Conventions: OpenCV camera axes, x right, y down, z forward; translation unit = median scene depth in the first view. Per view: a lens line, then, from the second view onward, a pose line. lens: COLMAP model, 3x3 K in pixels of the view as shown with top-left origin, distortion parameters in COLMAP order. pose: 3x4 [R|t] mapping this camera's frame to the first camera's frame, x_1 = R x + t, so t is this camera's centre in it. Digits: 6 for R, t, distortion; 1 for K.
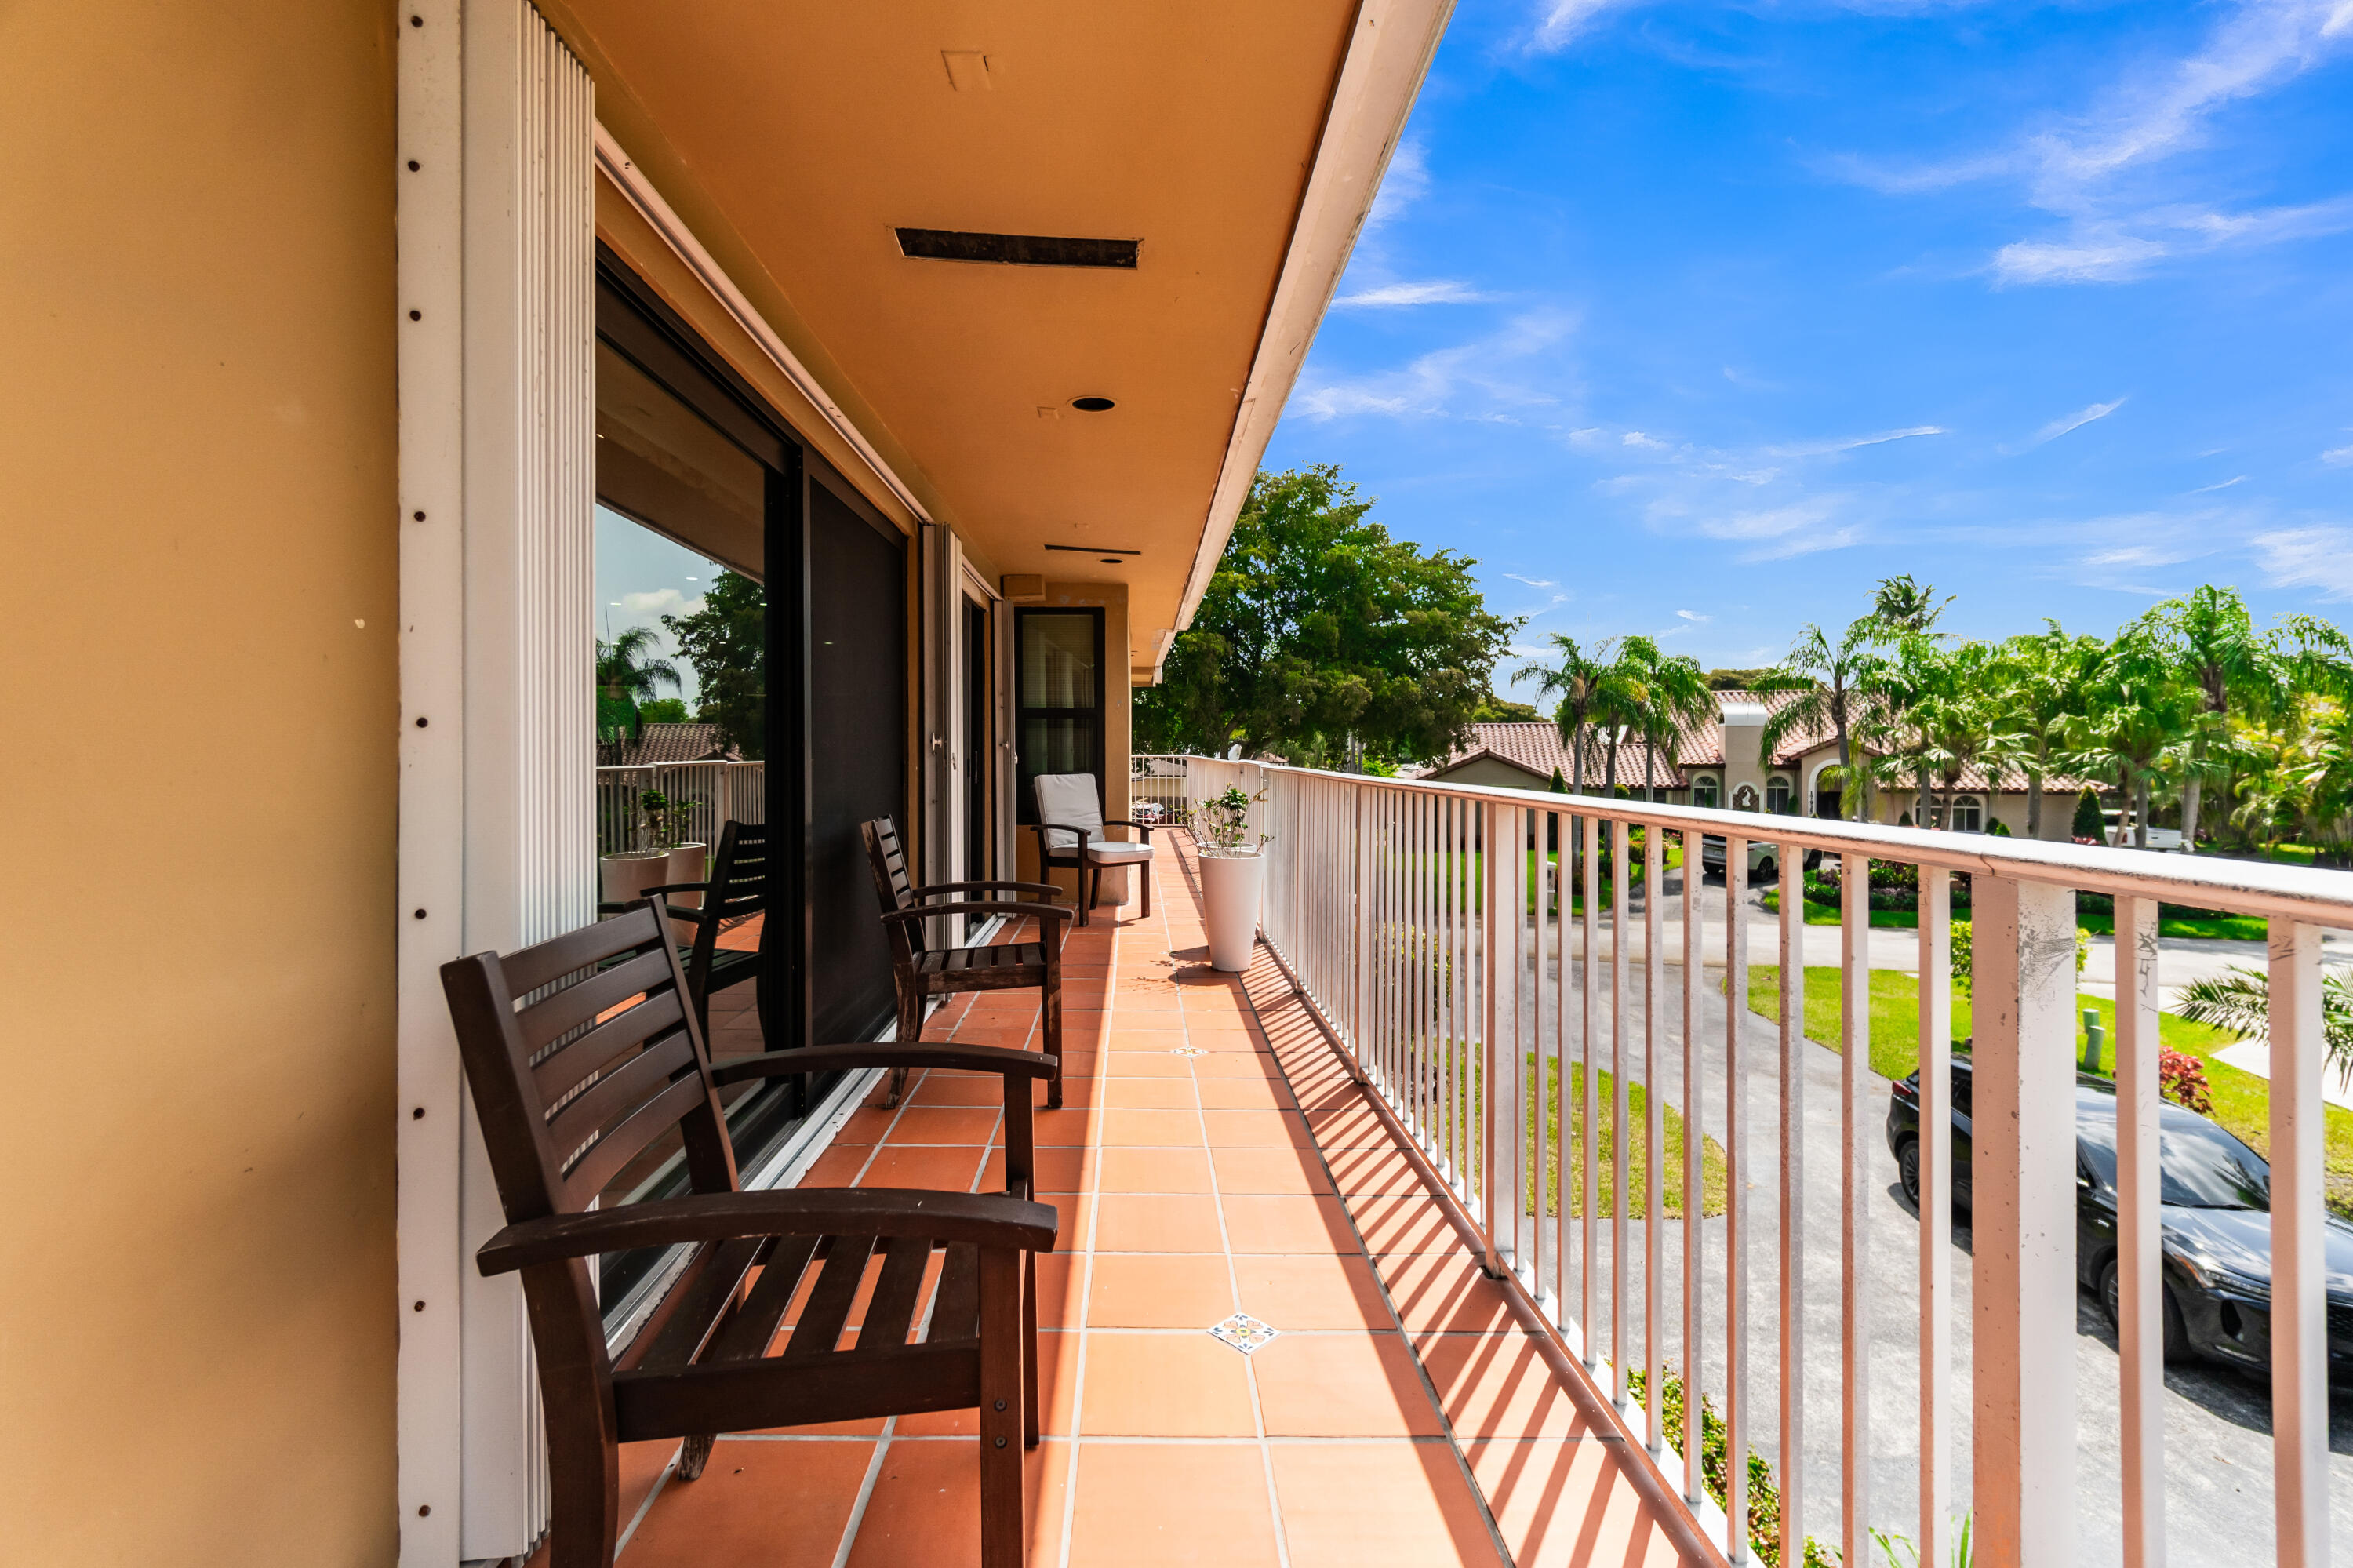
lens RADIAL K [[1016.1, 0, 1160.6], [0, 1016.1, 747.6], [0, 0, 1]] dist [-0.014104, 0.002312]
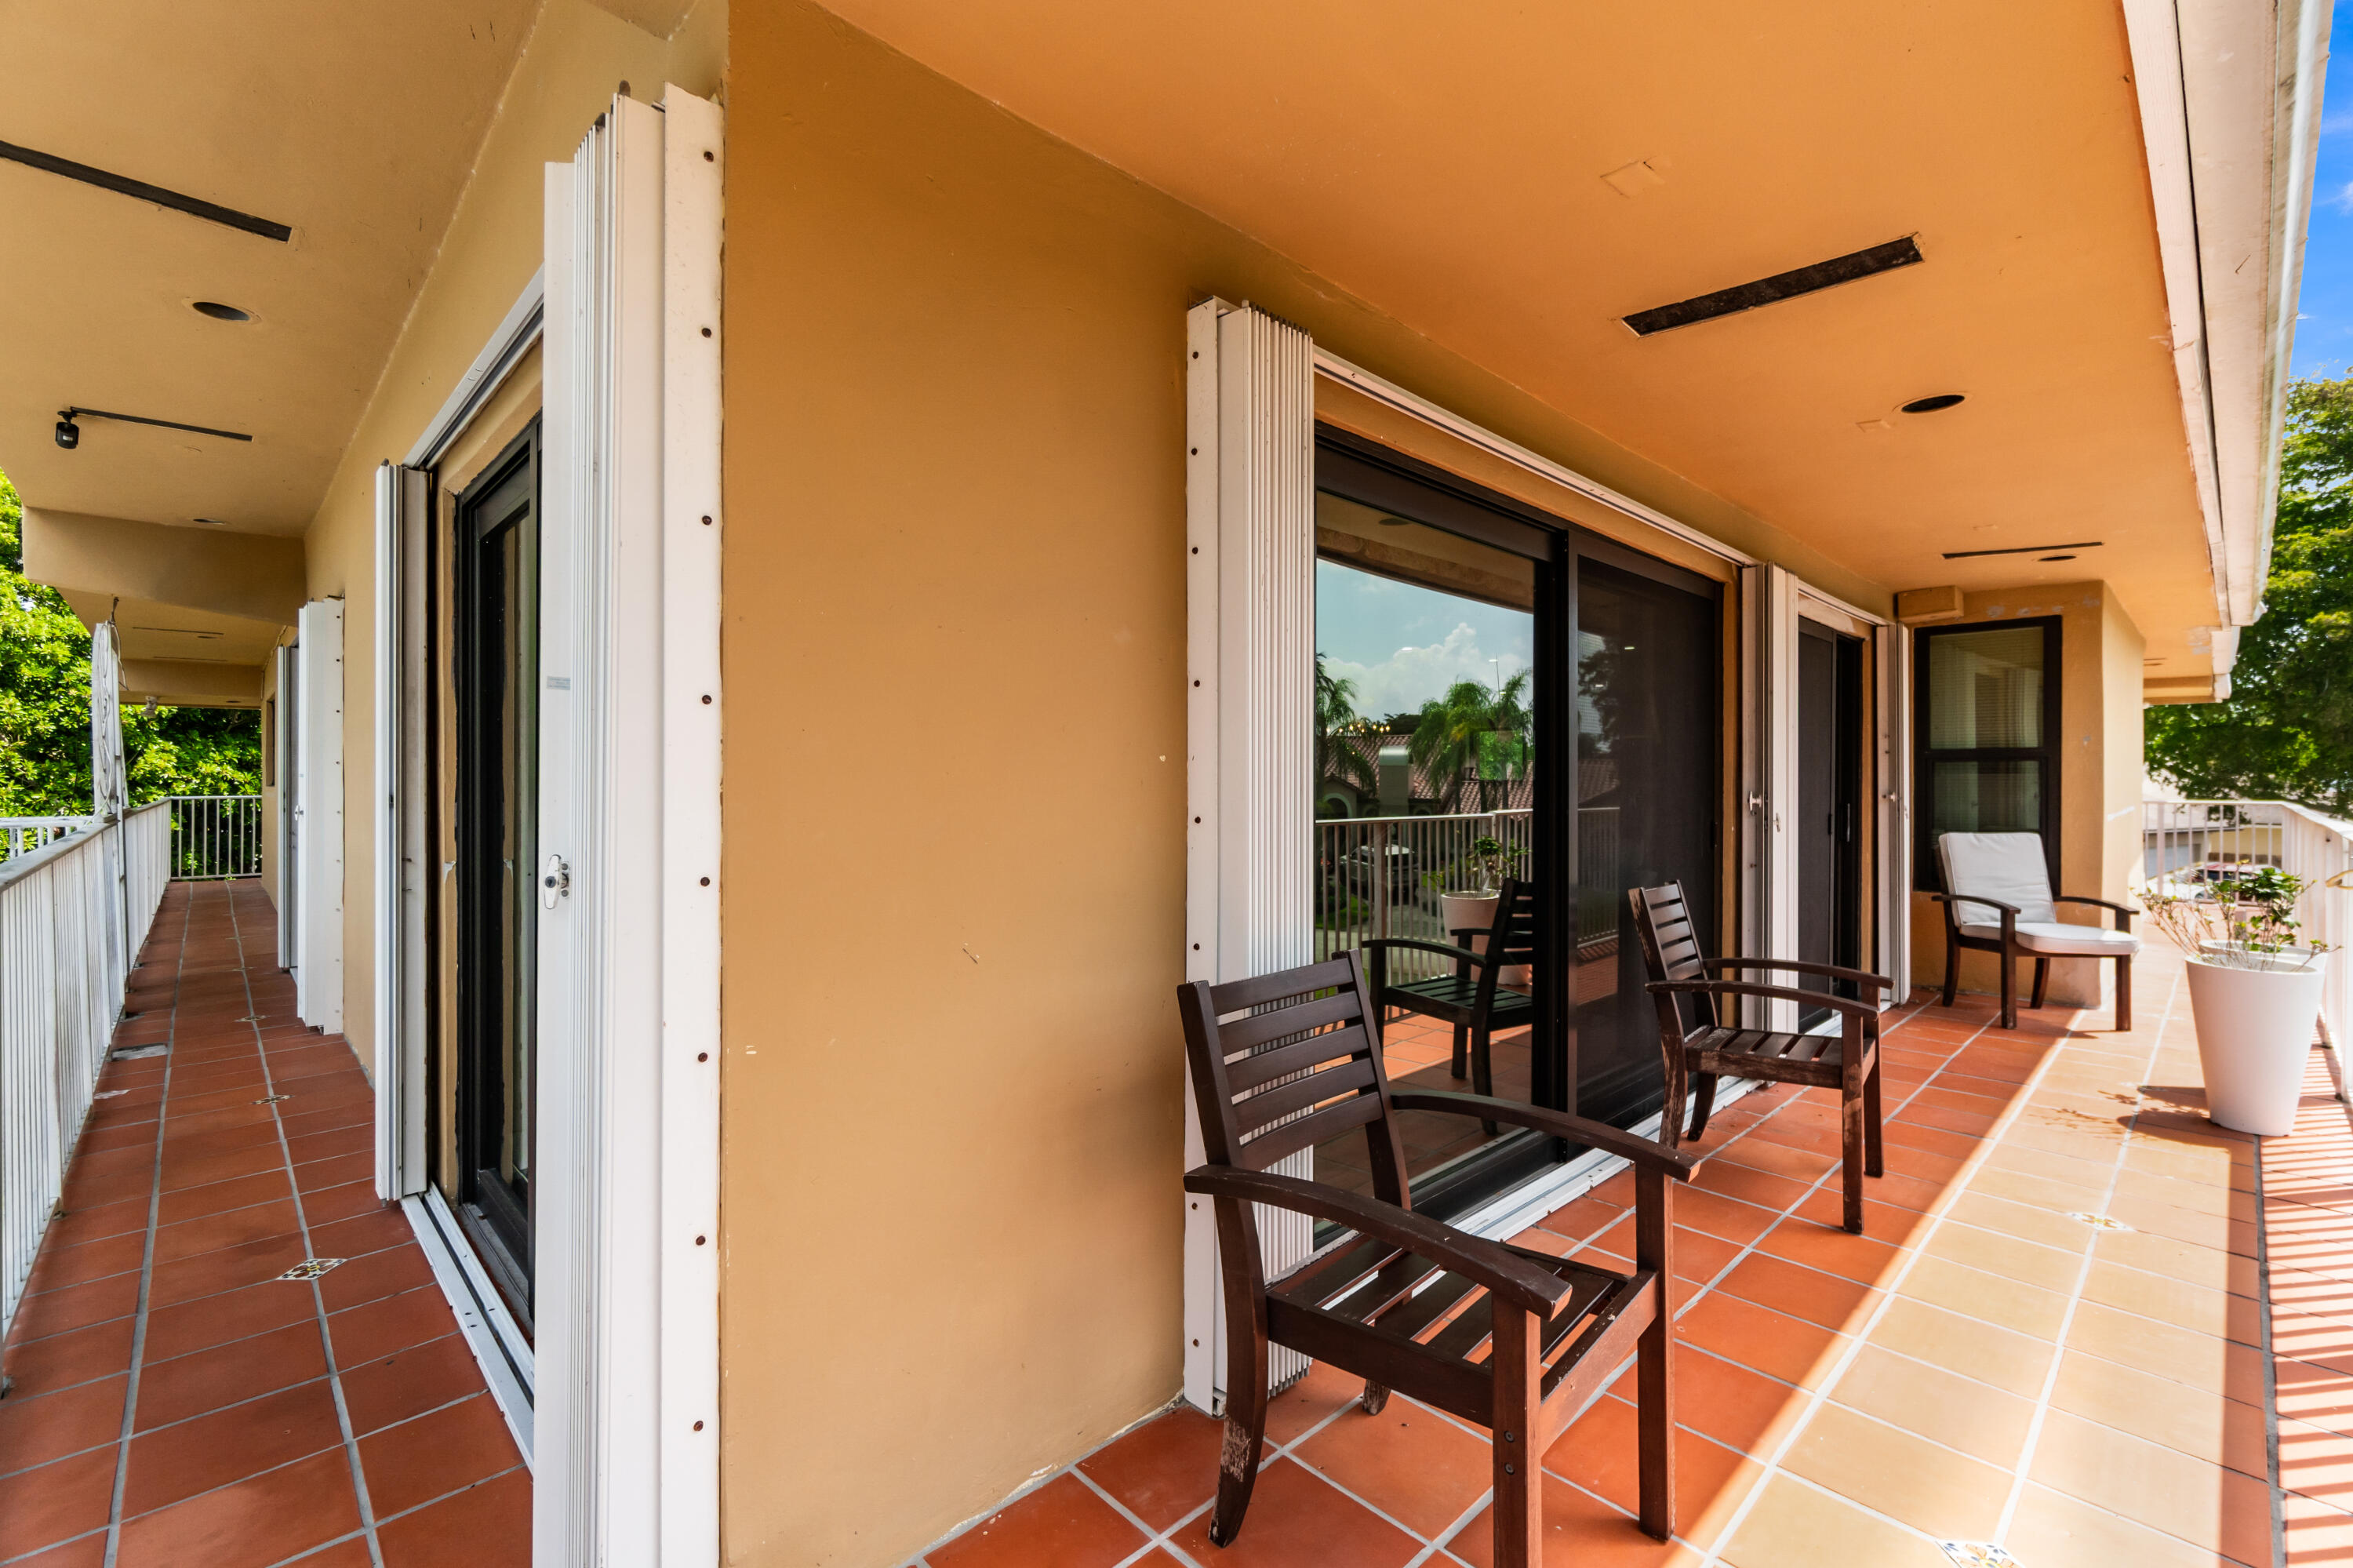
lens RADIAL K [[1016.1, 0, 1160.3], [0, 1016.1, 780.6], [0, 0, 1]] dist [-0.014104, 0.002312]
pose [[0.671172, 0.002498, -0.741297, 0.096817], [-0.003434, 0.999994, 0.000260, -0.022739], [0.741293, 0.002371, 0.671177, -0.016724]]
